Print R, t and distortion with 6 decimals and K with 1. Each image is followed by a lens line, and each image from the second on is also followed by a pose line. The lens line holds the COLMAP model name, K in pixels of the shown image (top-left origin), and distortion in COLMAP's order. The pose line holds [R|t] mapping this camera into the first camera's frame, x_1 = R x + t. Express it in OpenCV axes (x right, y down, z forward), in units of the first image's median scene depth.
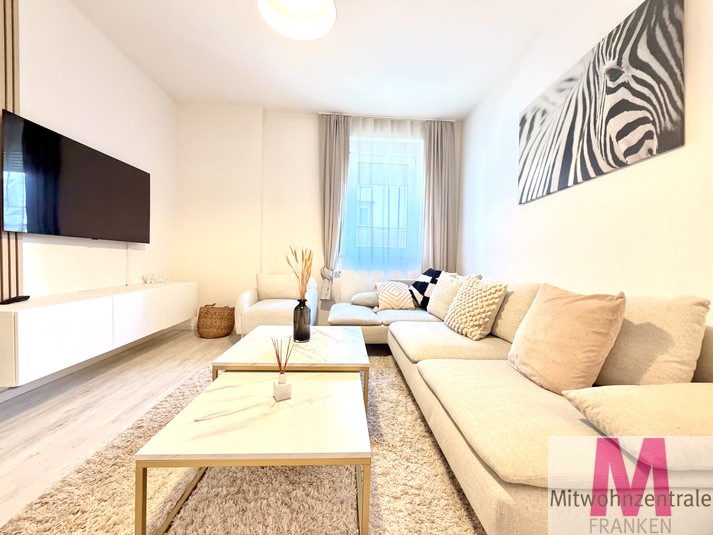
lens RADIAL K [[283.5, 0, 357.8], [0, 283.5, 268.9], [0, 0, 1]] dist [-0.000741, -0.000064]
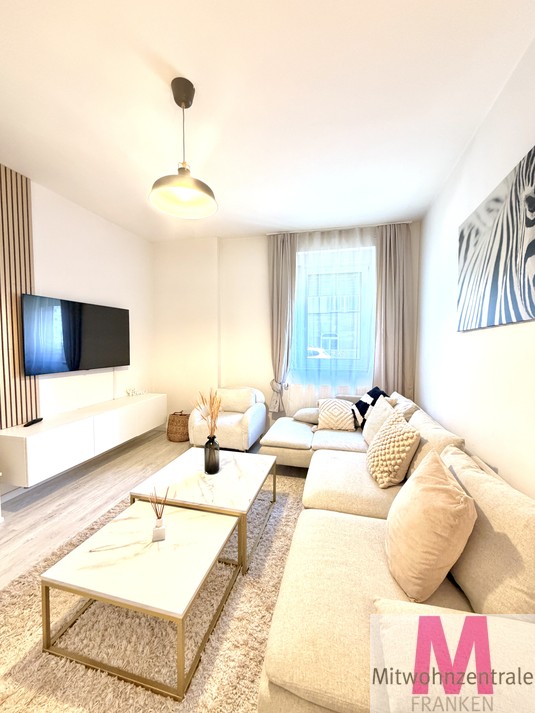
lens RADIAL K [[283.5, 0, 267.3], [0, 283.5, 355.4], [0, 0, 1]] dist [-0.000741, -0.000064]
pose [[0.953839, -0.005796, -0.300261, 0.330523], [0.010222, 0.999861, 0.013174, -0.210931], [0.300143, -0.015635, 0.953766, -0.022568]]
